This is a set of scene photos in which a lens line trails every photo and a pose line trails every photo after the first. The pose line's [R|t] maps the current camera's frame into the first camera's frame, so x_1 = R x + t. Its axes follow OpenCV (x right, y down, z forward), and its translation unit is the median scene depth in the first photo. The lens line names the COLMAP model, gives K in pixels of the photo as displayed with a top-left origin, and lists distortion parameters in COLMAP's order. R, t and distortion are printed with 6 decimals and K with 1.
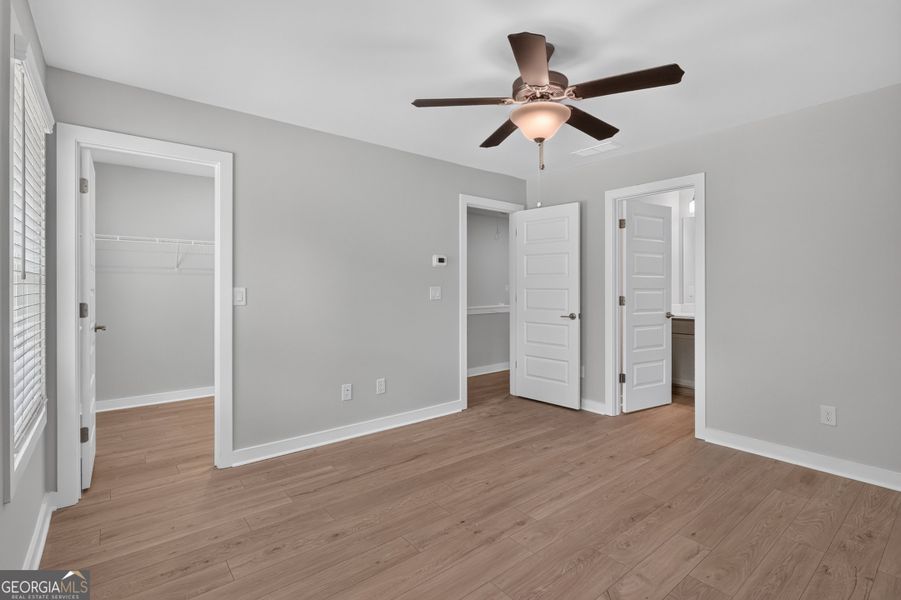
lens RADIAL K [[420.3, 0, 451.7], [0, 420.3, 295.3], [0, 0, 1]] dist [-0.000939, -0.000010]
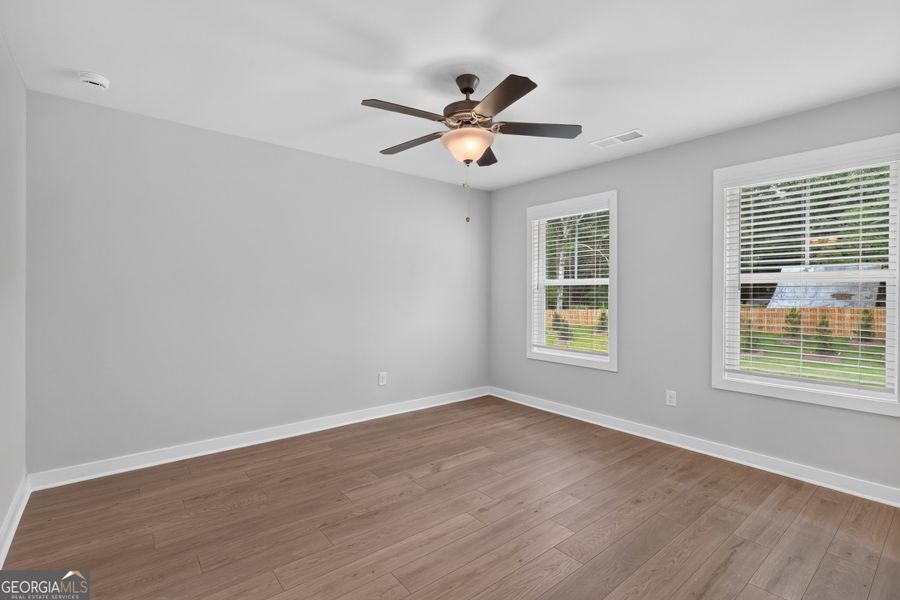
lens RADIAL K [[417.8, 0, 451.1], [0, 417.8, 290.7], [0, 0, 1]] dist [0.000805, 0.000228]
pose [[-0.999901, -0.004227, -0.013437, 0.259740], [-0.004452, 0.999849, 0.016813, -0.044634], [0.013364, 0.016871, -0.999768, 2.045886]]
